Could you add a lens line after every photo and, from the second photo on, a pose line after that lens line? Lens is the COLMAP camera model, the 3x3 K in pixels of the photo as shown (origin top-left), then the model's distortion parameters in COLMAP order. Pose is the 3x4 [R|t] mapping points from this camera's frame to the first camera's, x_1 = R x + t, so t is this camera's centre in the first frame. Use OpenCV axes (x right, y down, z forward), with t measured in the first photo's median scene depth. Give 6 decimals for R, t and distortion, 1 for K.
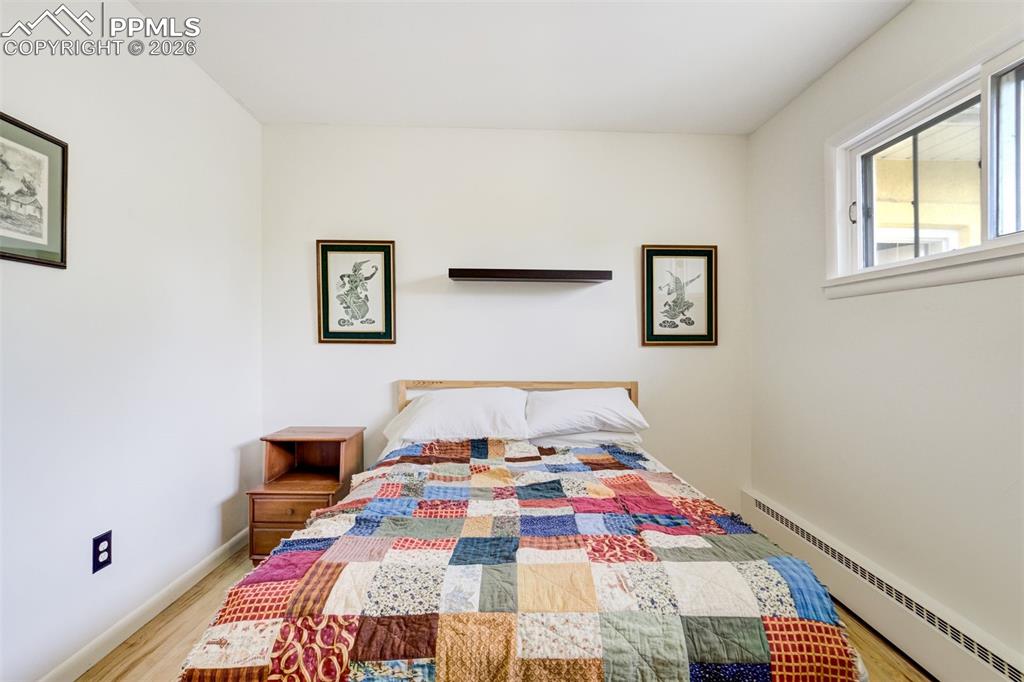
lens RADIAL K [[481.7, 0, 520.9], [0, 481.7, 335.0], [0, 0, 1]] dist [-0.010021, 0.004765]
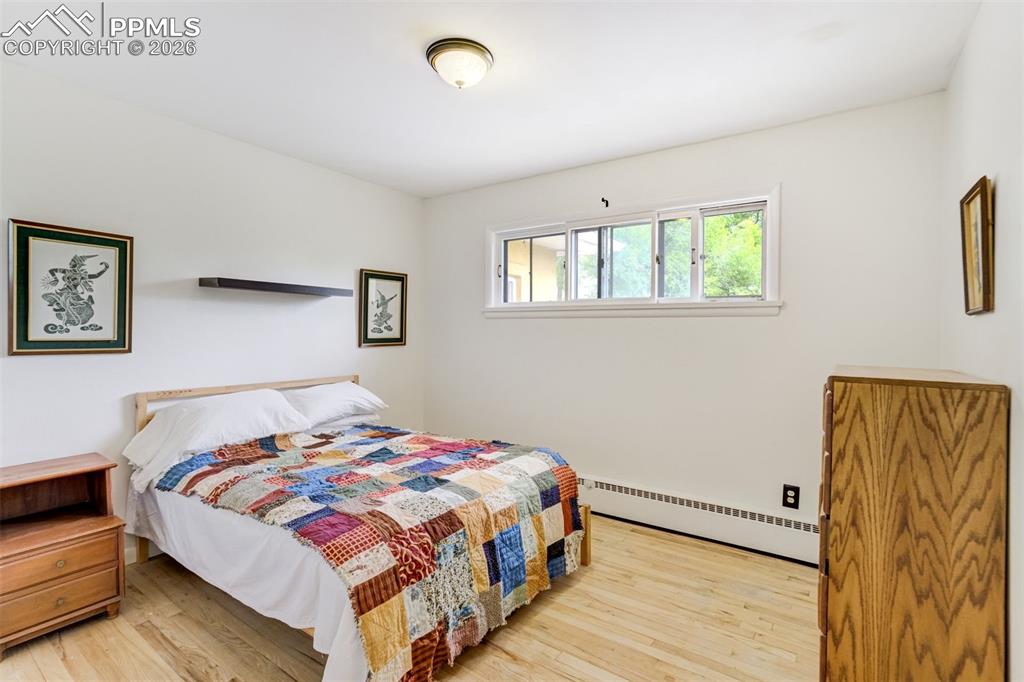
lens RADIAL K [[481.7, 0, 502.1], [0, 481.7, 345.3], [0, 0, 1]] dist [-0.010021, 0.004765]
pose [[0.611047, -0.024309, 0.791221, -0.548736], [-0.009842, 0.999218, 0.038300, -0.036394], [-0.791533, -0.031190, 0.610330, -0.081154]]
